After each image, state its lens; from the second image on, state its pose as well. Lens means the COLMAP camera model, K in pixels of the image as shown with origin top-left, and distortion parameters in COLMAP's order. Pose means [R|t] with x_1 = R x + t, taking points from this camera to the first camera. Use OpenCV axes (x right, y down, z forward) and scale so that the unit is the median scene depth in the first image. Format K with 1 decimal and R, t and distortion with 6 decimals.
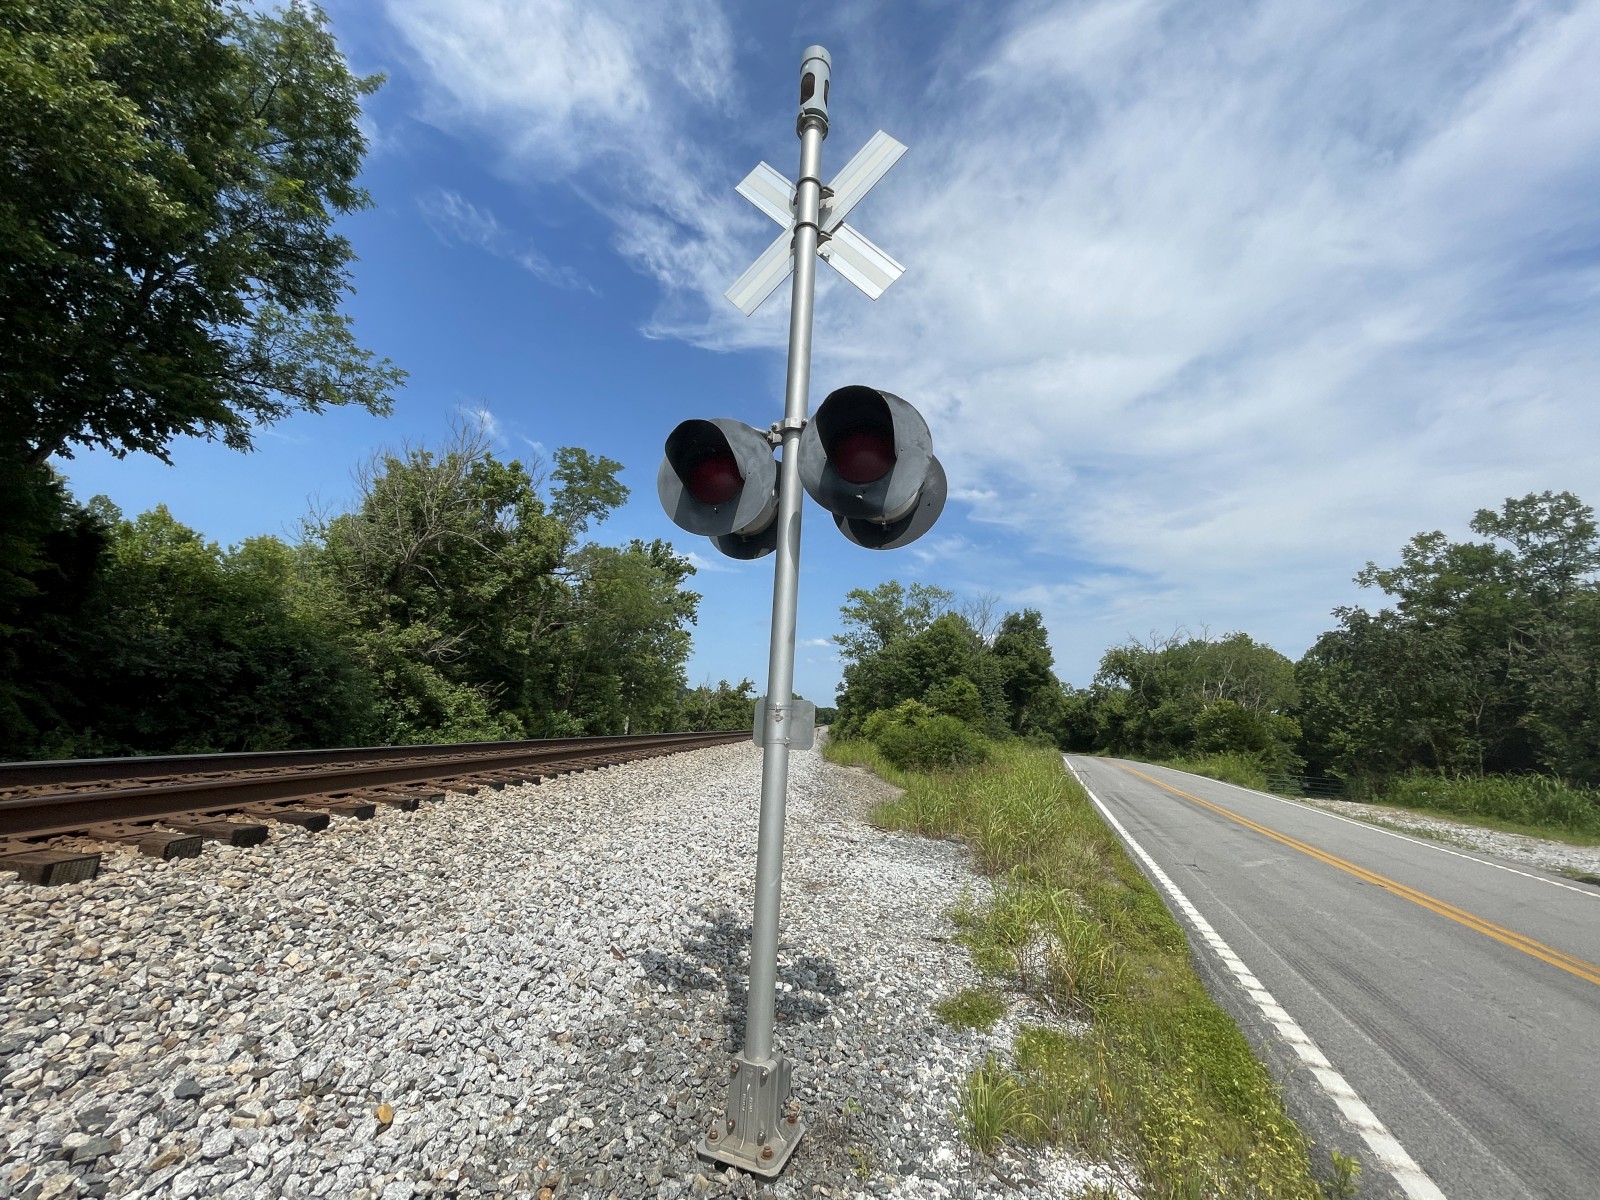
lens RADIAL K [[649.6, 0, 800.0], [0, 649.6, 600.0], [0, 0, 1]] dist [-0.004263, 0.000387]
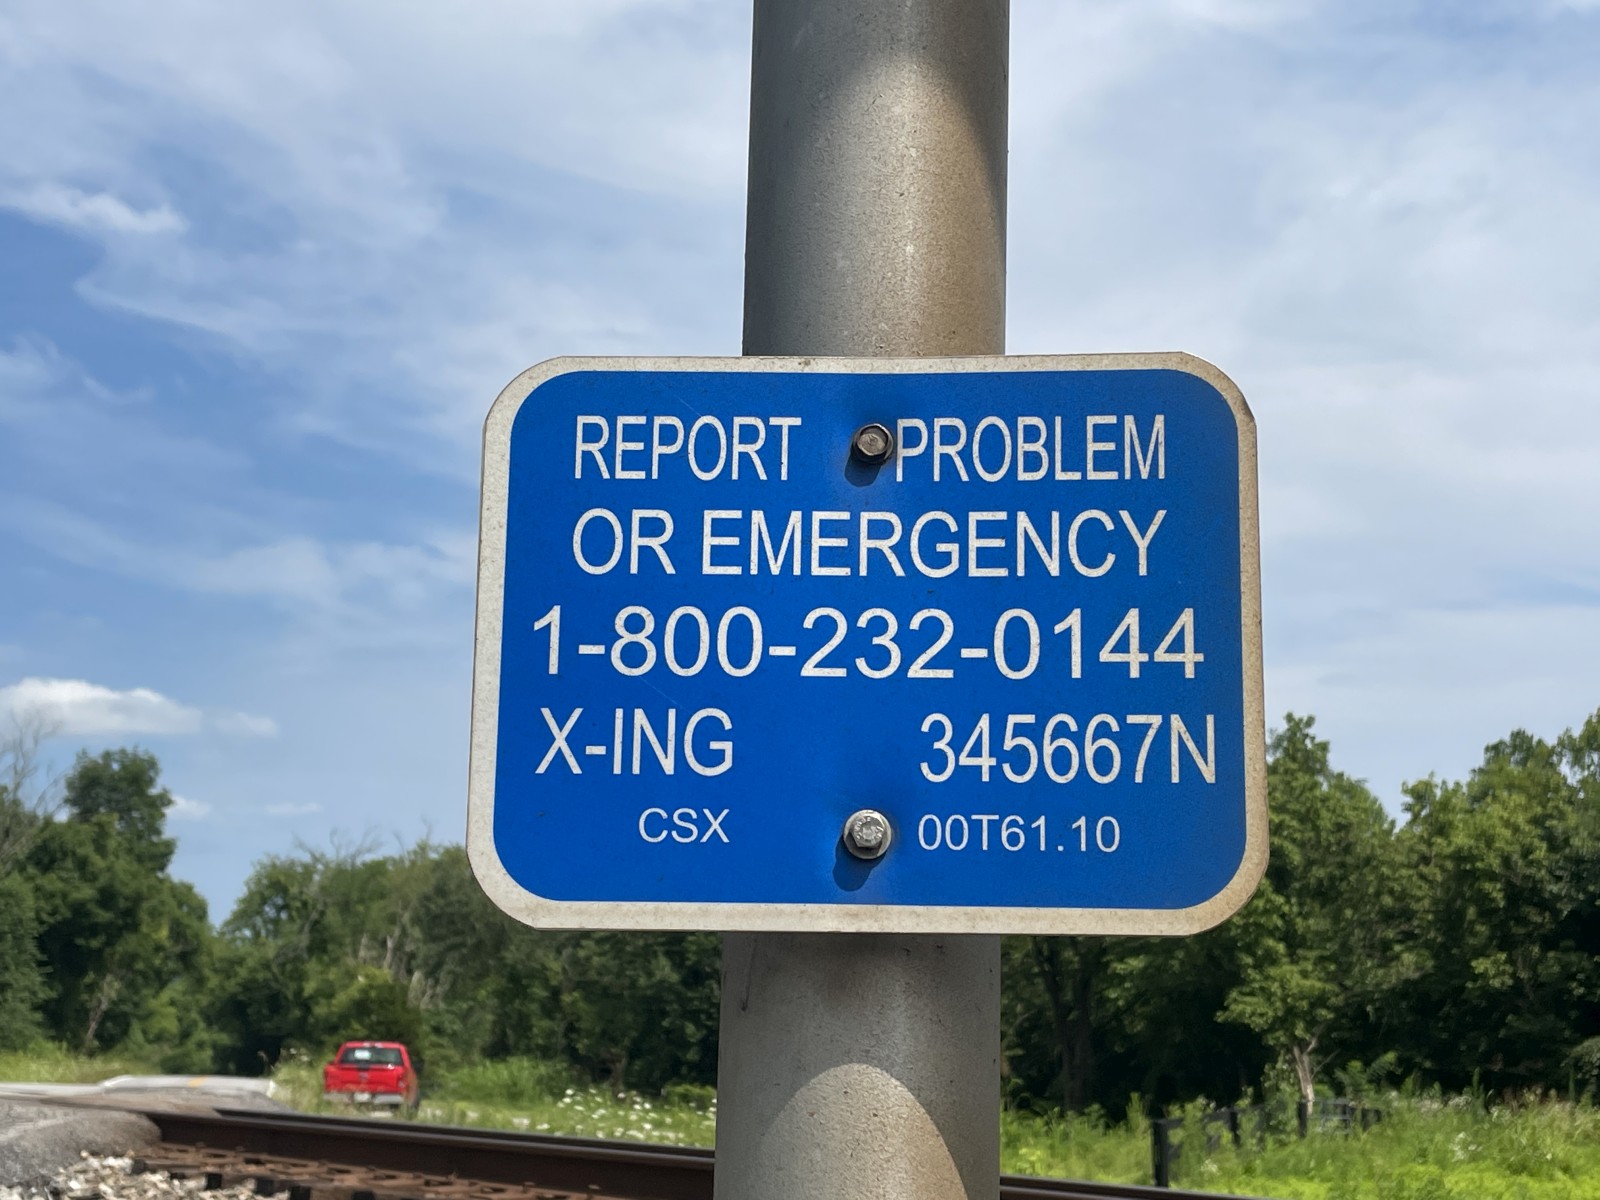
lens RADIAL K [[2267.2, 0, 800.0], [0, 2267.2, 600.0], [0, 0, 1]] dist [0.121024, -0.091252]
pose [[0.840819, 0.074130, 0.536216, -0.106491], [-0.081049, 0.996653, -0.010695, -0.106265], [-0.535214, -0.034467, 0.844013, -0.541350]]
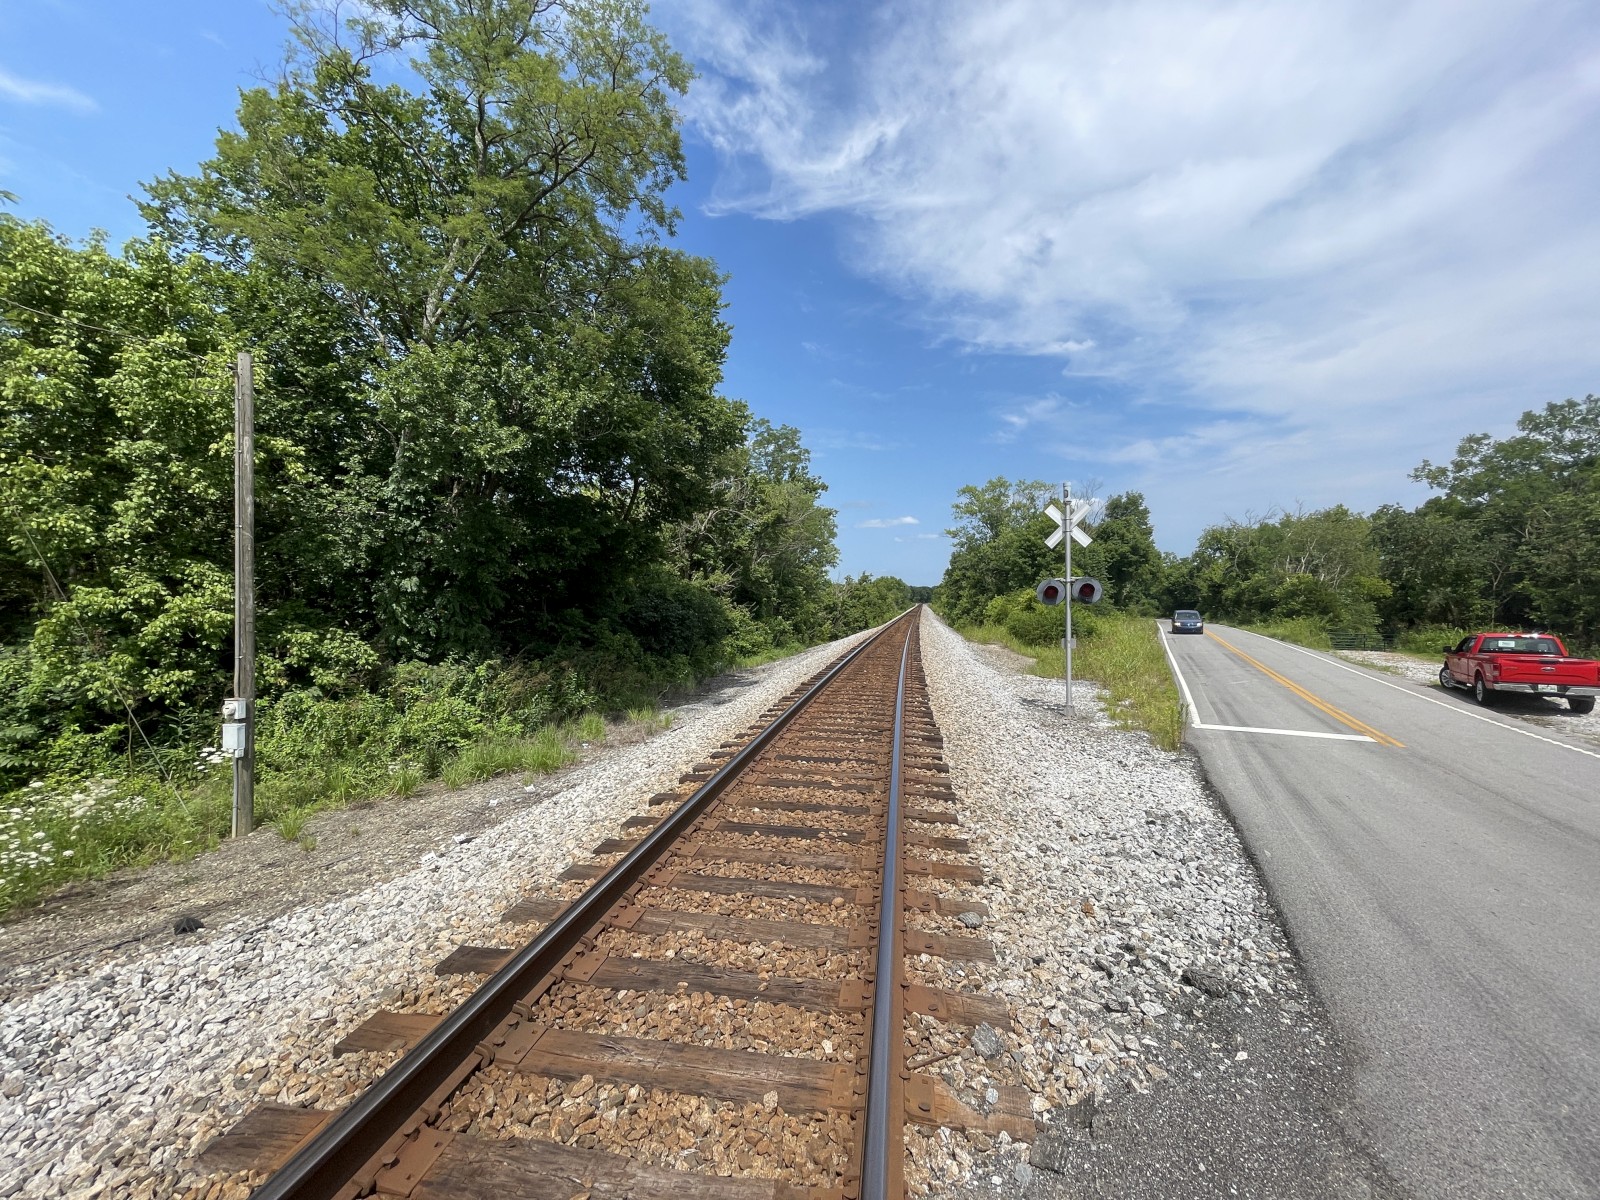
lens RADIAL K [[649.6, 0, 800.0], [0, 649.6, 600.0], [0, 0, 1]] dist [-0.004263, 0.000387]
pose [[0.988301, -0.061442, -0.139590, -0.047557], [0.085411, 0.981245, 0.172810, -0.041299], [0.126354, -0.182711, 0.975013, -0.142648]]
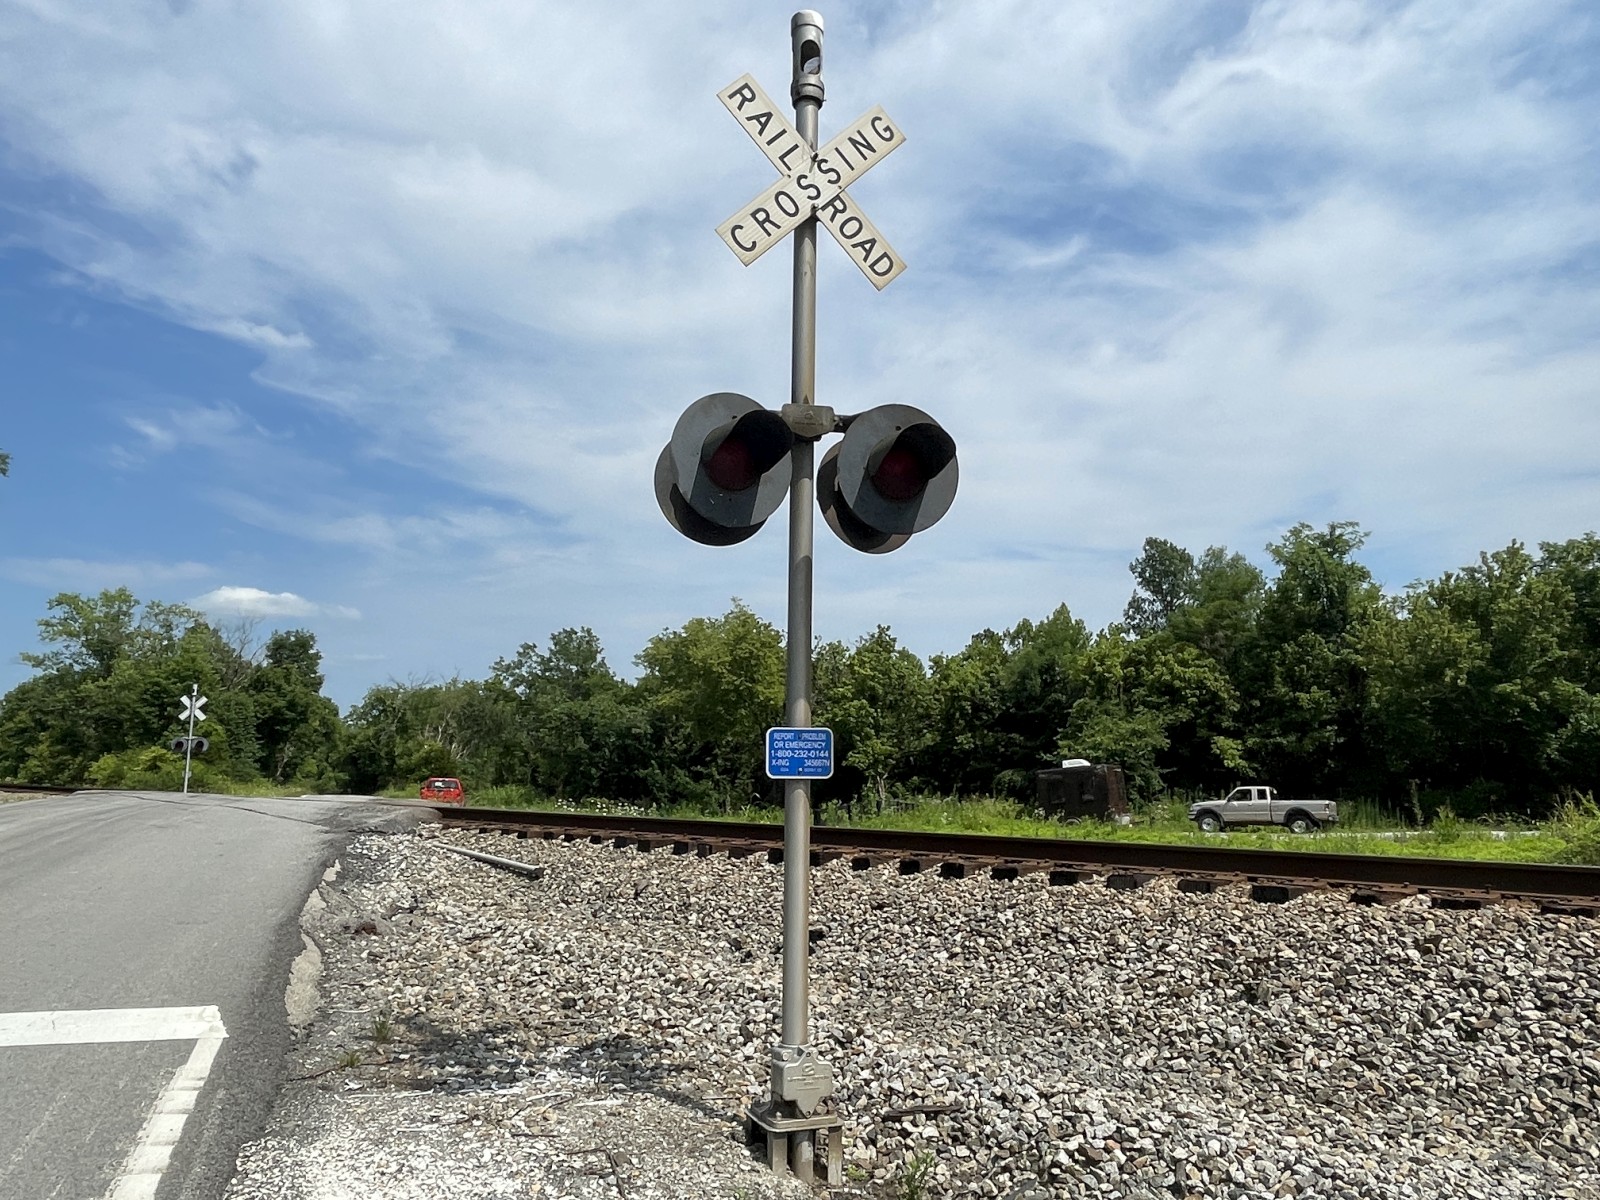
lens RADIAL K [[1154.1, 0, 803.8], [0, 1154.1, 577.7], [0, 0, 1]] dist [0.029784, 0.001275]
pose [[0.755253, 0.075858, 0.651029, -0.151487], [-0.098959, 0.995091, -0.001146, -0.118161], [-0.647919, -0.063560, 0.759052, -0.589836]]
